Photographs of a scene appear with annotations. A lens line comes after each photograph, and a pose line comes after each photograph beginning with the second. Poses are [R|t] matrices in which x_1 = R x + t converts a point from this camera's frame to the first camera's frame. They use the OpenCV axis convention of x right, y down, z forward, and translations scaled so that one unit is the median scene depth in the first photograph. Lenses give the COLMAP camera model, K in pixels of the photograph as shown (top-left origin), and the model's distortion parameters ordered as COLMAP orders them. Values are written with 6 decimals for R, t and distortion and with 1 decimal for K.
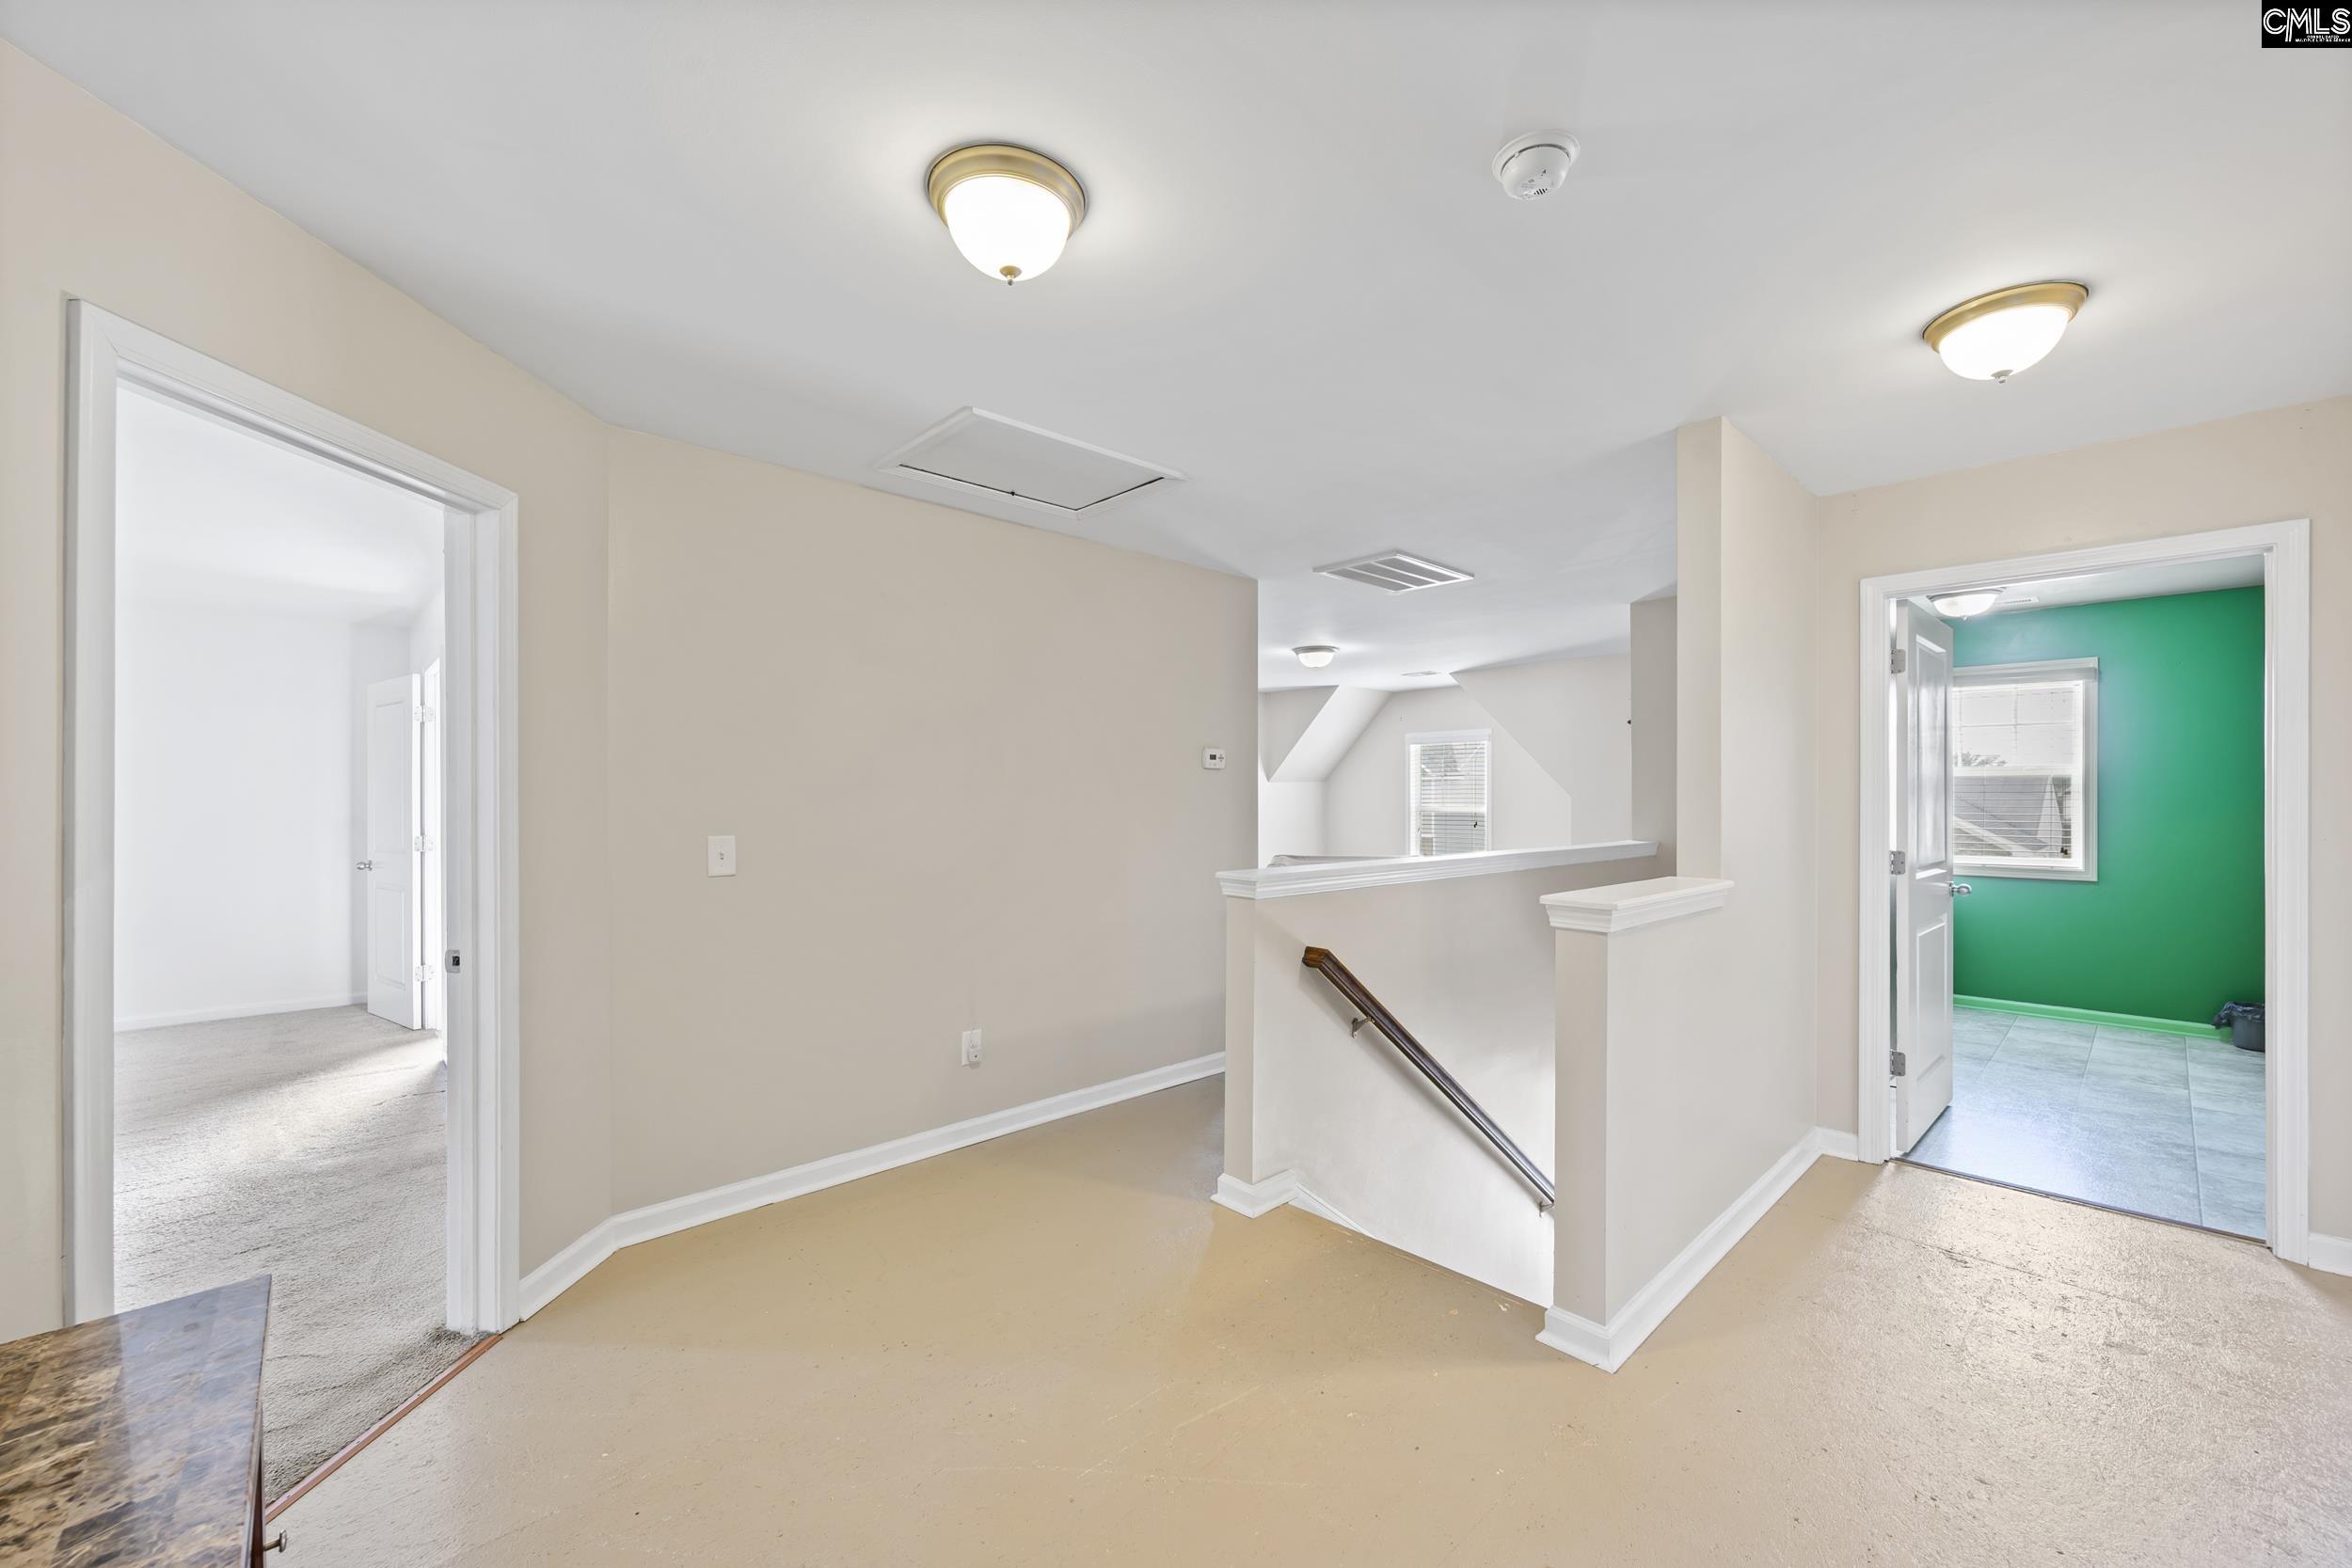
lens RADIAL K [[934.2, 0, 1178.2], [0, 934.2, 795.7], [0, 0, 1]] dist [-0.001098, -0.000228]
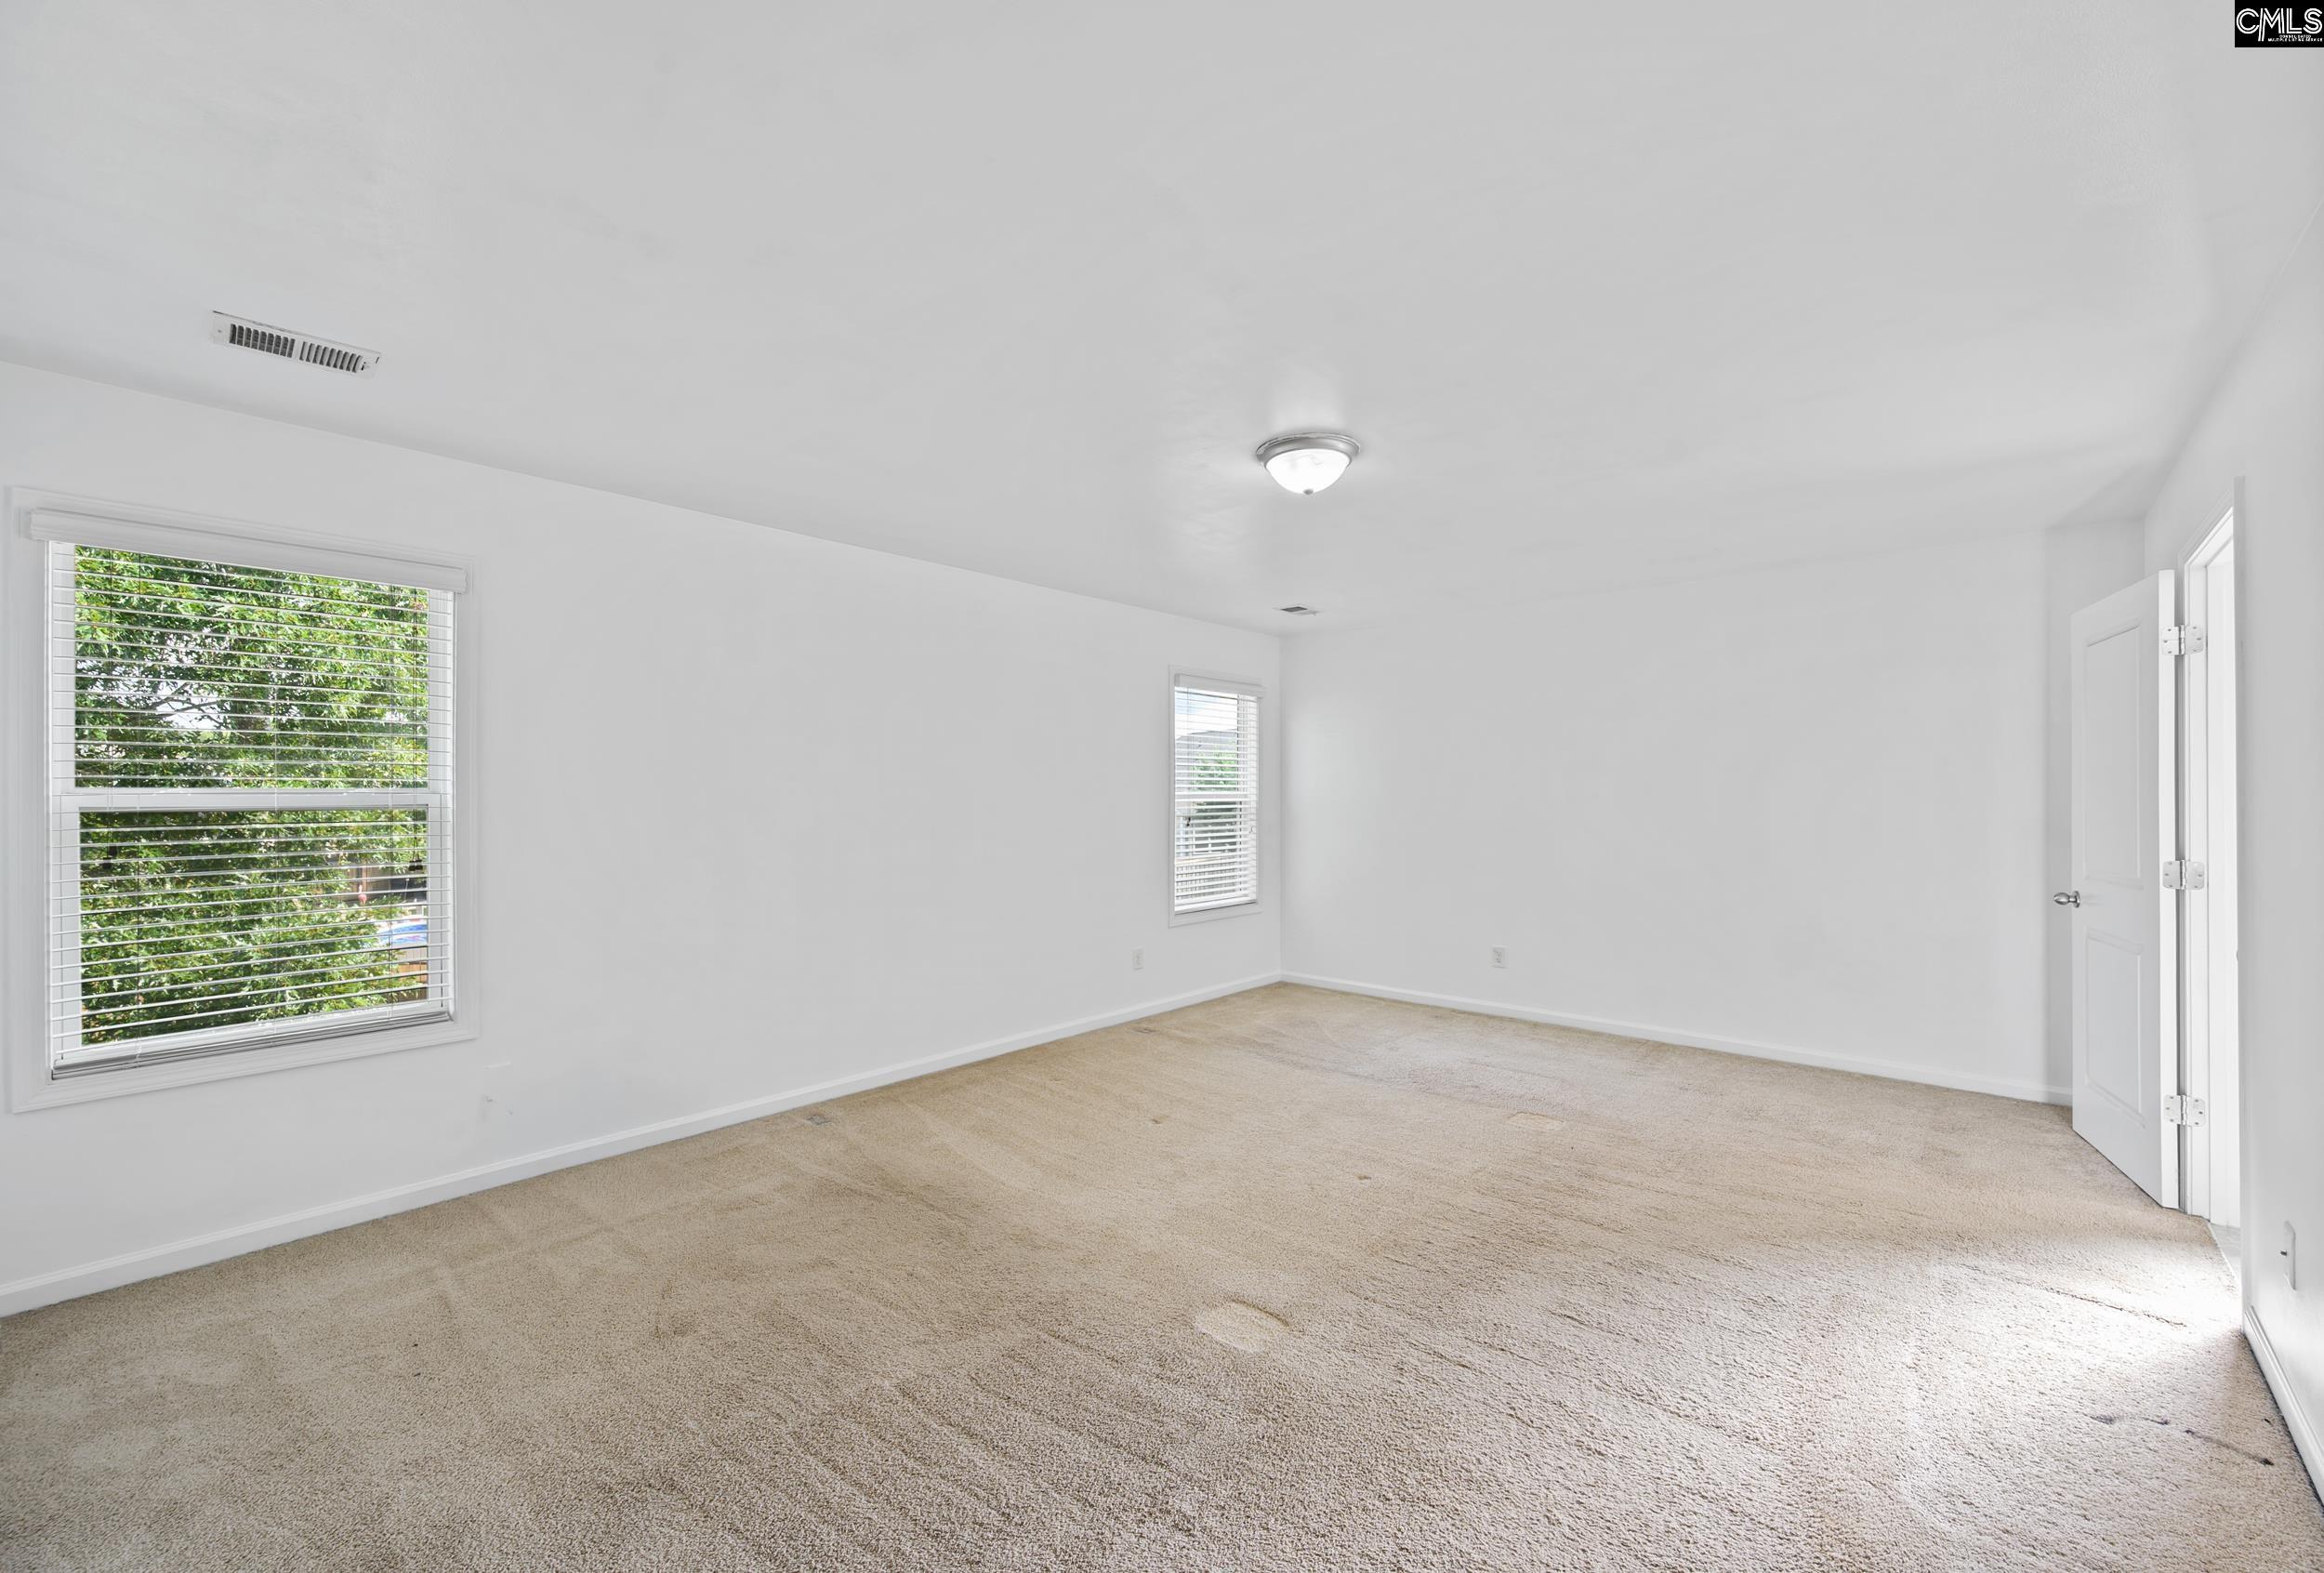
lens RADIAL K [[923.2, 0, 1161.8], [0, 923.2, 797.4], [0, 0, 1]] dist [-0.001098, -0.000228]
pose [[0.081144, 0.001648, -0.996701, -0.309336], [0.007241, 0.999971, 0.002243, 0.000068], [0.996676, -0.007399, 0.081130, 0.349921]]
